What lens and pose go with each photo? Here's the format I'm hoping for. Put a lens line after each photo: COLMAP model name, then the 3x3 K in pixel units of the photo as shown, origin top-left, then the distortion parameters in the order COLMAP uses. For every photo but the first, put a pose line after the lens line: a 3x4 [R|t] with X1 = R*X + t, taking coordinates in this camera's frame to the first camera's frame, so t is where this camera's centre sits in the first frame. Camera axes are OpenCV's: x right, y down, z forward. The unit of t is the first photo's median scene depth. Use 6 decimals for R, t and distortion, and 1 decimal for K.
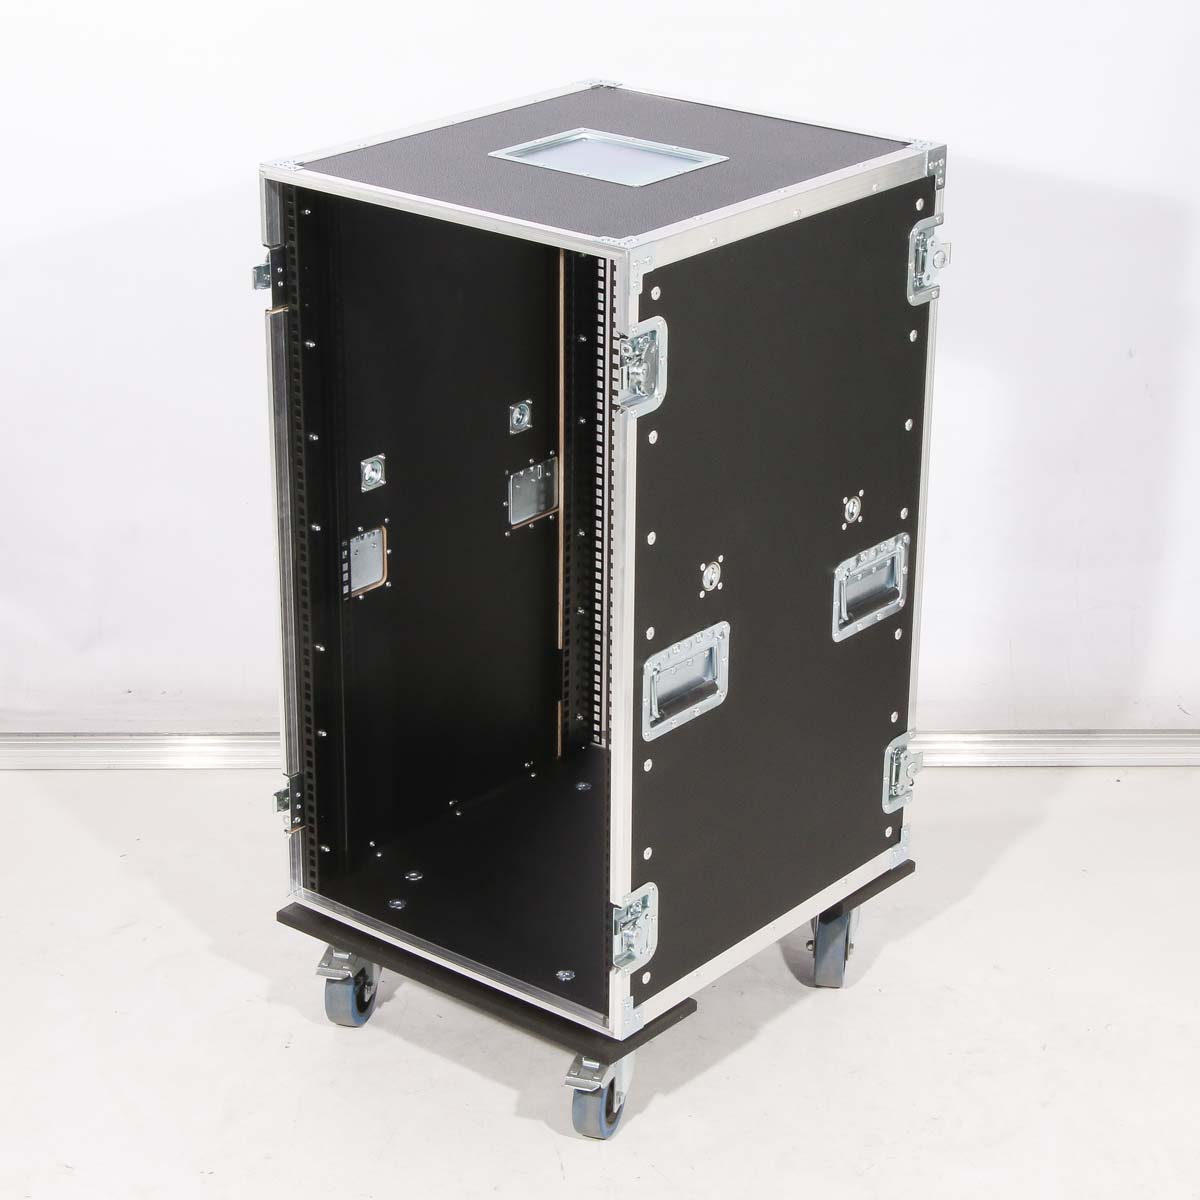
lens RADIAL K [[2896.0, 0, 600.0], [0, 2896.0, 600.0], [0, 0, 1]] dist [0.110221, 0.325798]
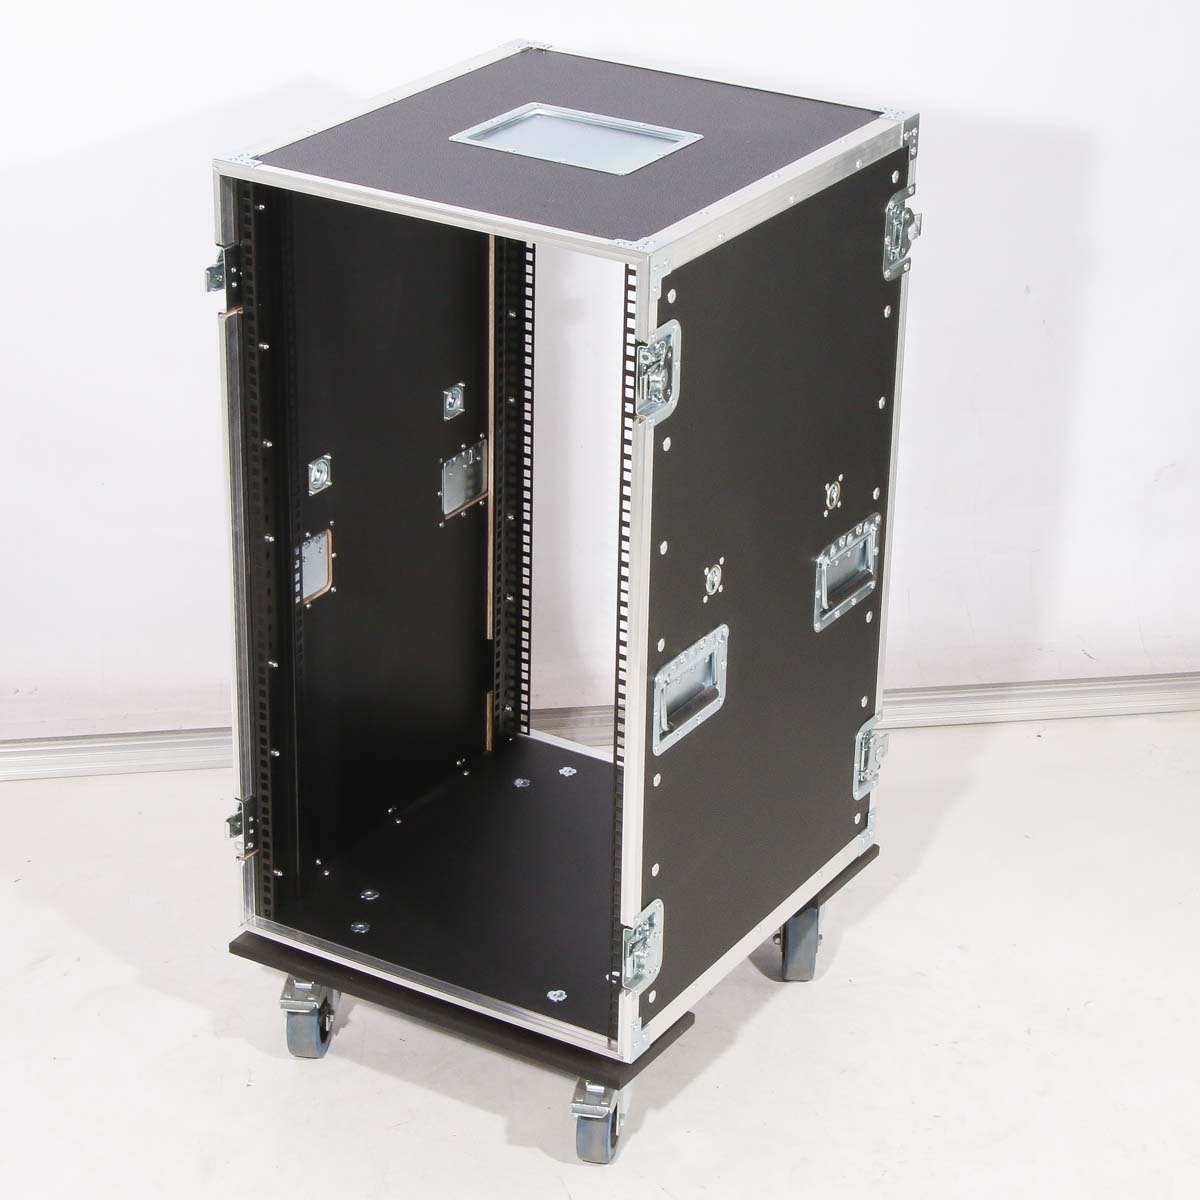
lens RADIAL K [[3134.5, 0, 600.0], [0, 3134.5, 600.0], [0, 0, 1]] dist [0.128937, -0.182945]
pose [[0.990190, -0.048051, 0.131209, -0.126863], [0.041911, 0.997911, 0.049165, -0.050796], [-0.133297, -0.043184, 0.990135, -0.020089]]
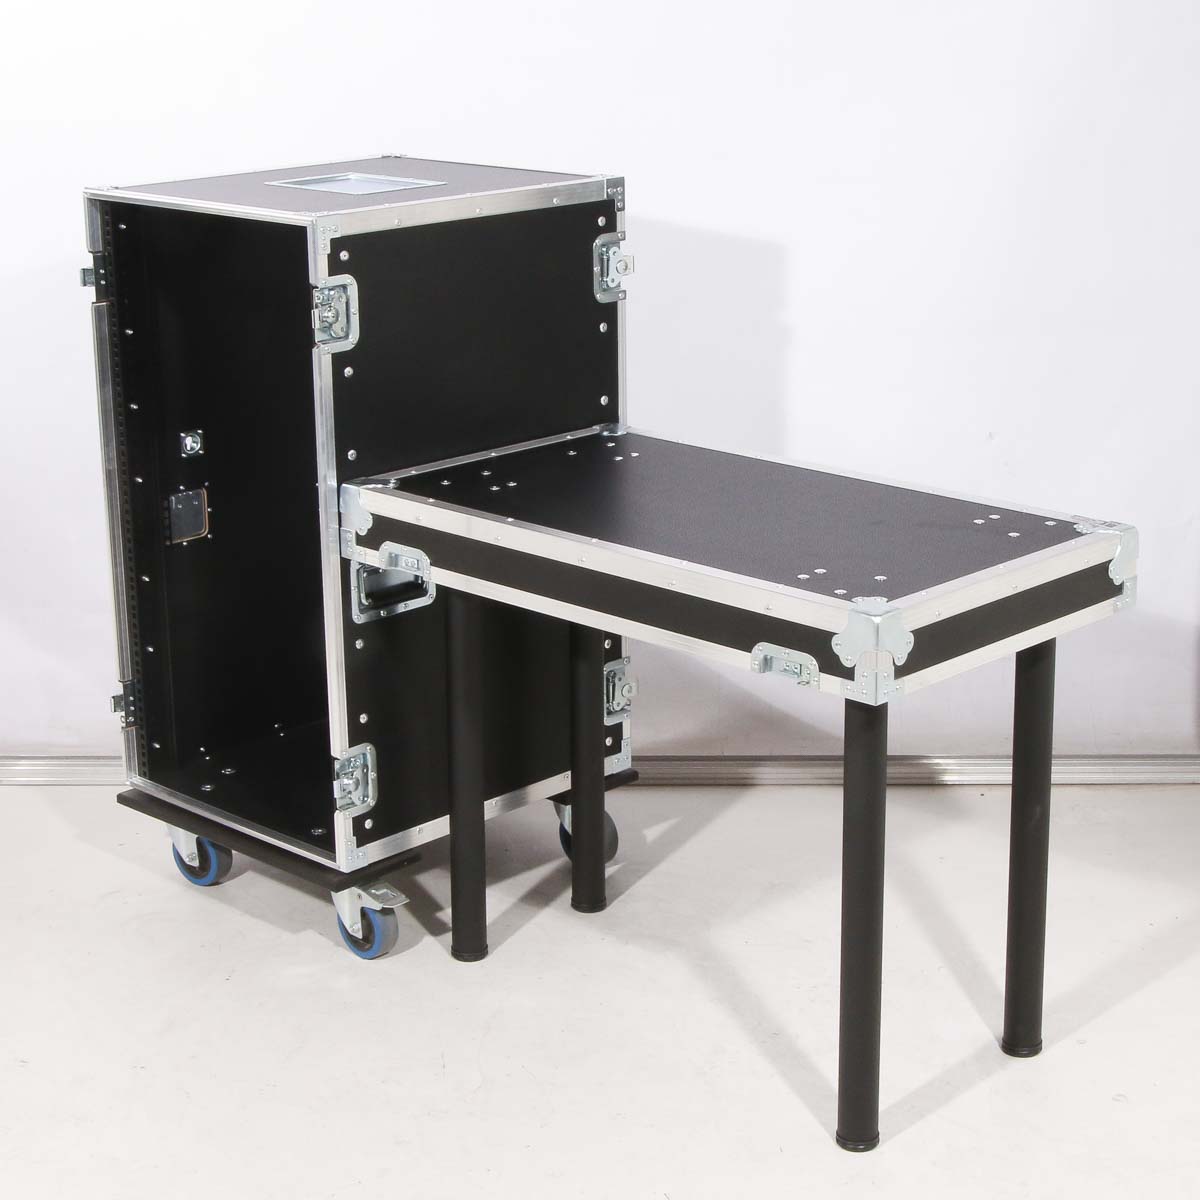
lens RADIAL K [[2394.5, 0, 600.0], [0, 2394.5, 600.0], [0, 0, 1]] dist [-0.028039, 0.145790]
pose [[0.995990, 0.003553, -0.089390, 0.199846], [-0.013273, 0.994020, -0.108384, 0.139919], [0.088470, 0.109136, 0.990082, -0.019822]]
